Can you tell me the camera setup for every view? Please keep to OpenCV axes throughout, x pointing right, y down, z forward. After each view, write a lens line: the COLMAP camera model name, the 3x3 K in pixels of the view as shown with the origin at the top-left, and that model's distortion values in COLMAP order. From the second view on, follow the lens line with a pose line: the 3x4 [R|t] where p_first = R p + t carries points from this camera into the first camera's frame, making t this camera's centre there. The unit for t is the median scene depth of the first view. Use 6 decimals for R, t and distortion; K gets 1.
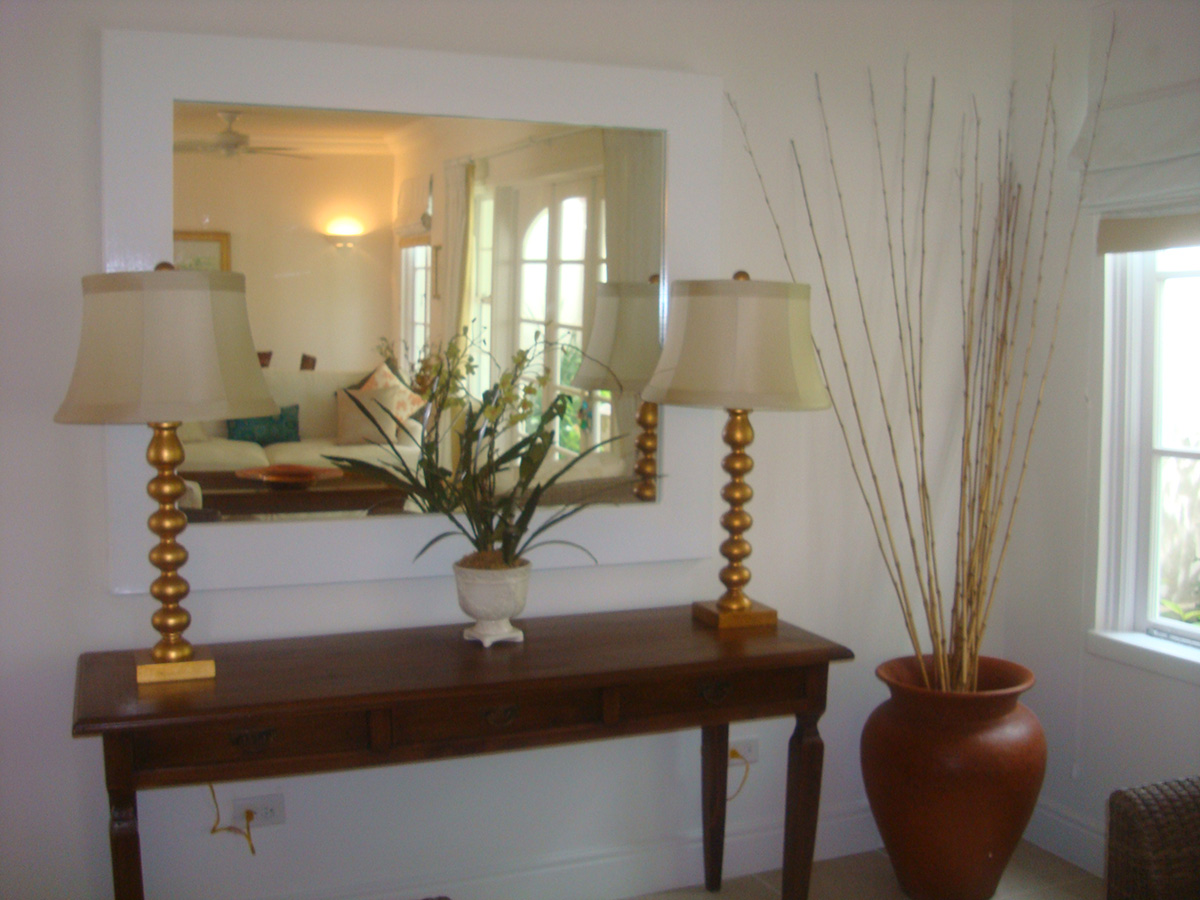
lens RADIAL K [[1239.3, 0, 629.6], [0, 1239.3, 447.9], [0, 0, 1]] dist [-0.012617, -0.001803]
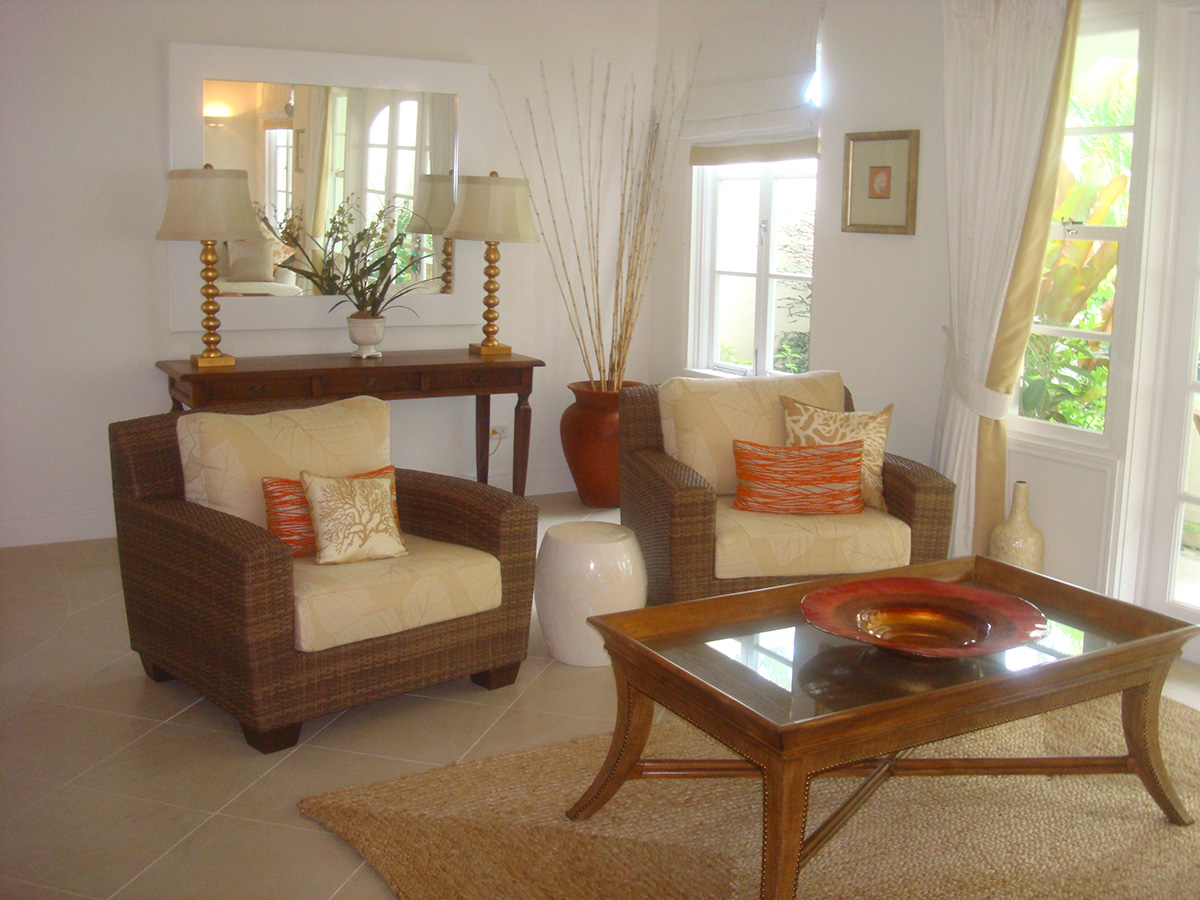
lens RADIAL K [[1236.6, 0, 593.2], [0, 1236.6, 450.4], [0, 0, 1]] dist [-0.057044, -0.126969]
pose [[0.994569, 0.002714, 0.104042, 0.040456], [-0.013661, 0.994415, 0.104654, 0.079786], [-0.103177, -0.105507, 0.989051, -0.880366]]
